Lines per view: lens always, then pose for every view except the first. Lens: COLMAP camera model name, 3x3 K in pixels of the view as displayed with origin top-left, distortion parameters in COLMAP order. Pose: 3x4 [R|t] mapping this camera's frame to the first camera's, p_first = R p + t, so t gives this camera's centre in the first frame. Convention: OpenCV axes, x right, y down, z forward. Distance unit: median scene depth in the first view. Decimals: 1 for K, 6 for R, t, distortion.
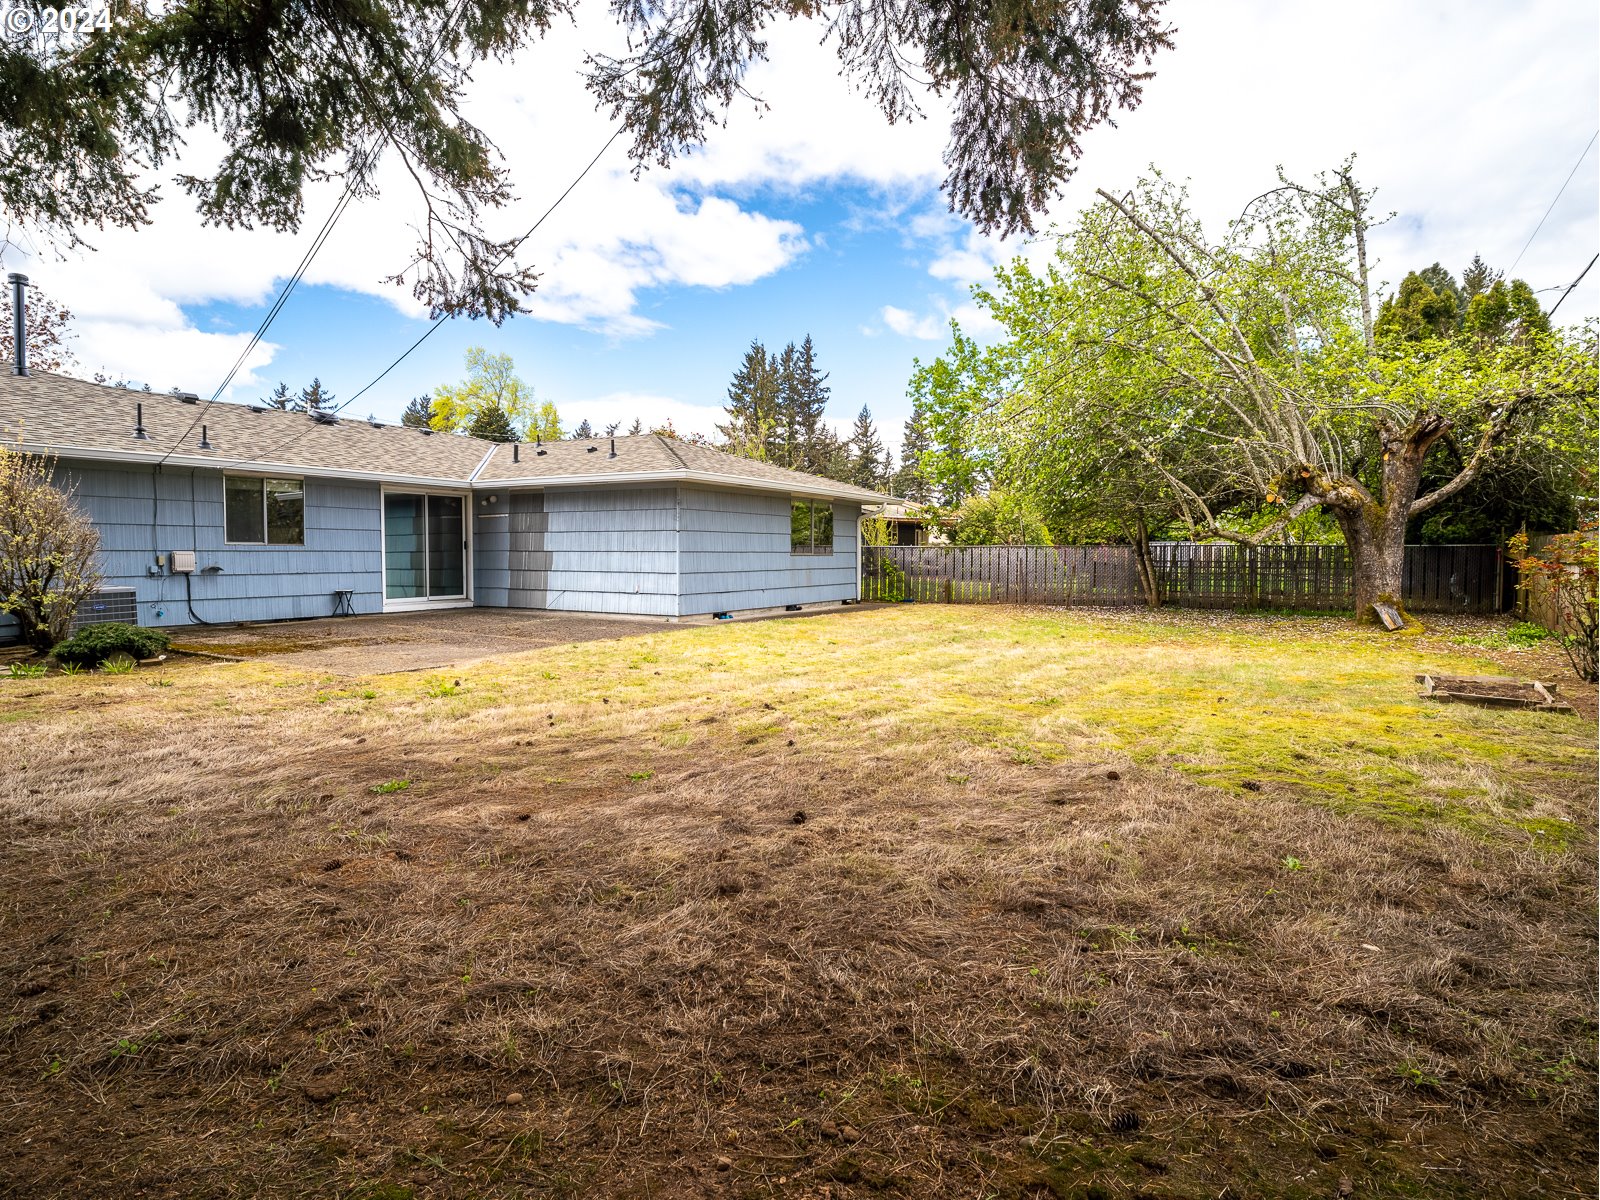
lens RADIAL K [[870.2, 0, 802.2], [0, 870.2, 592.5], [0, 0, 1]] dist [0.000941, -0.005898]
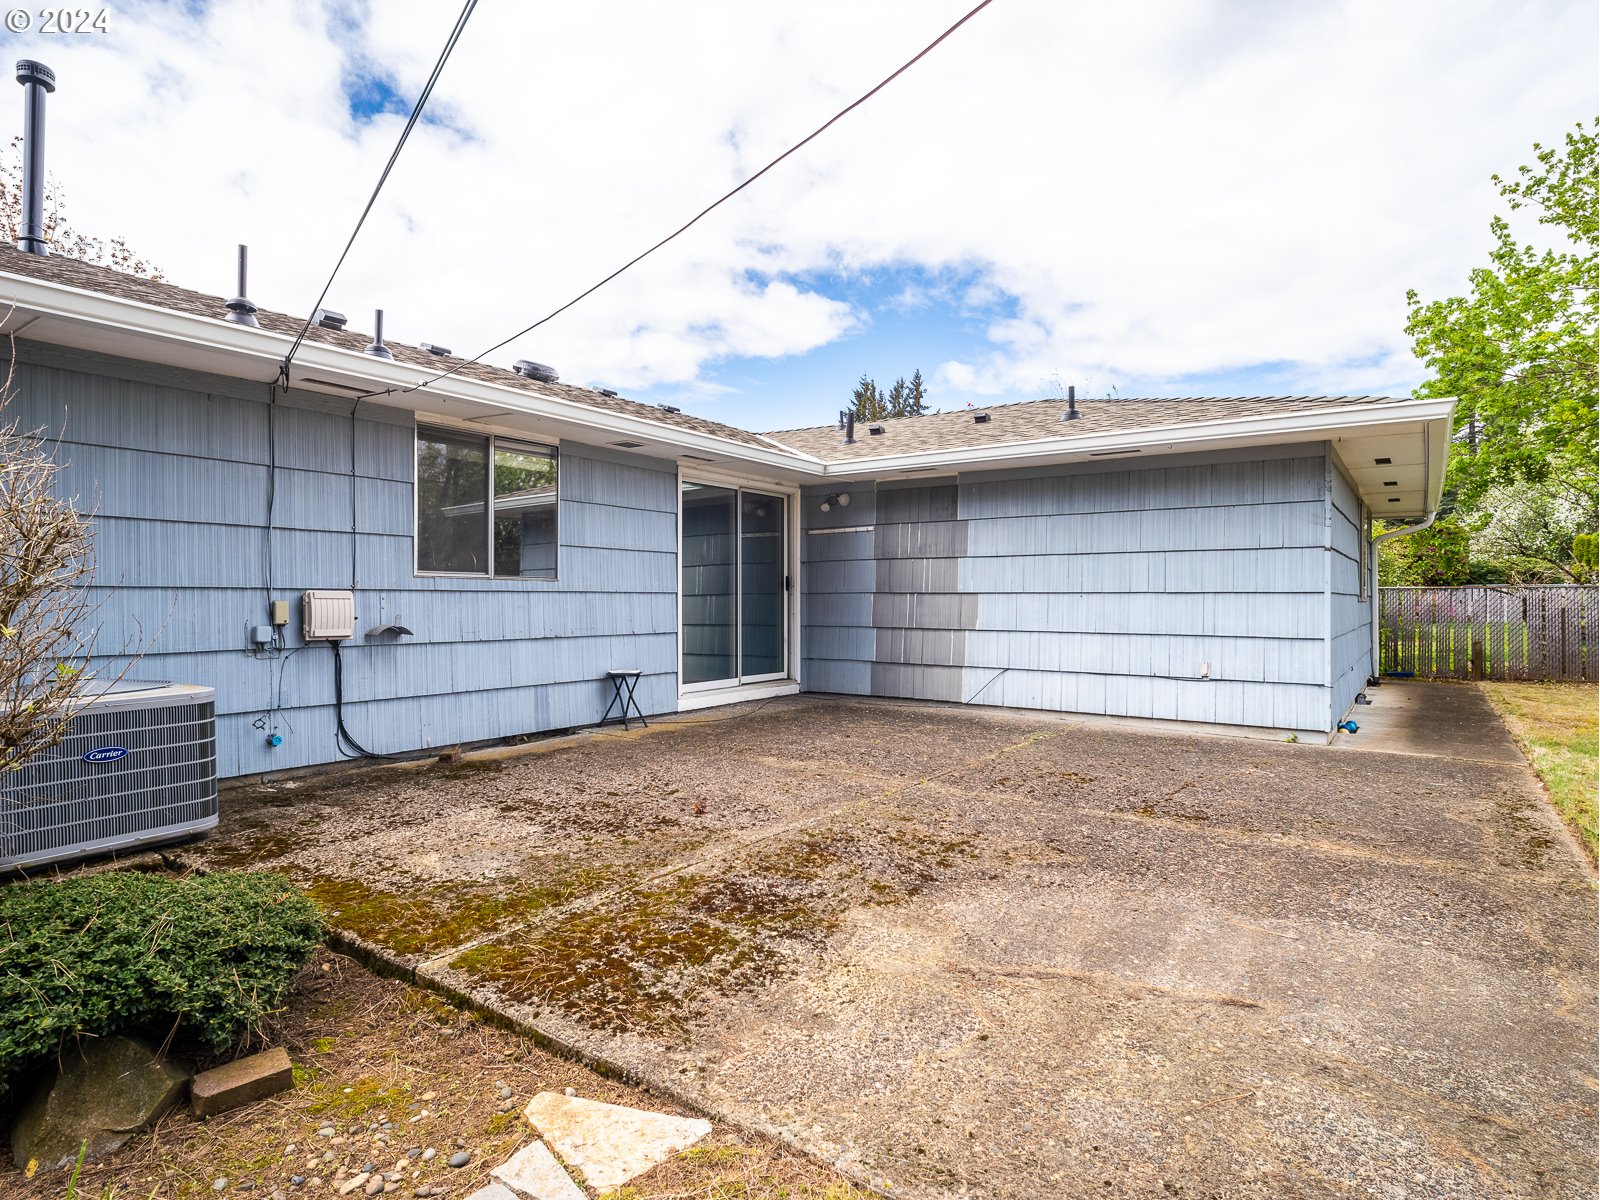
lens RADIAL K [[870.2, 0, 798.1], [0, 870.2, 602.7], [0, 0, 1]] dist [0.000941, -0.005898]
pose [[0.996231, -0.000507, -0.086734, -0.359932], [-0.003173, 0.999101, -0.042278, -0.019568], [0.086677, 0.042394, 0.995334, 0.480481]]
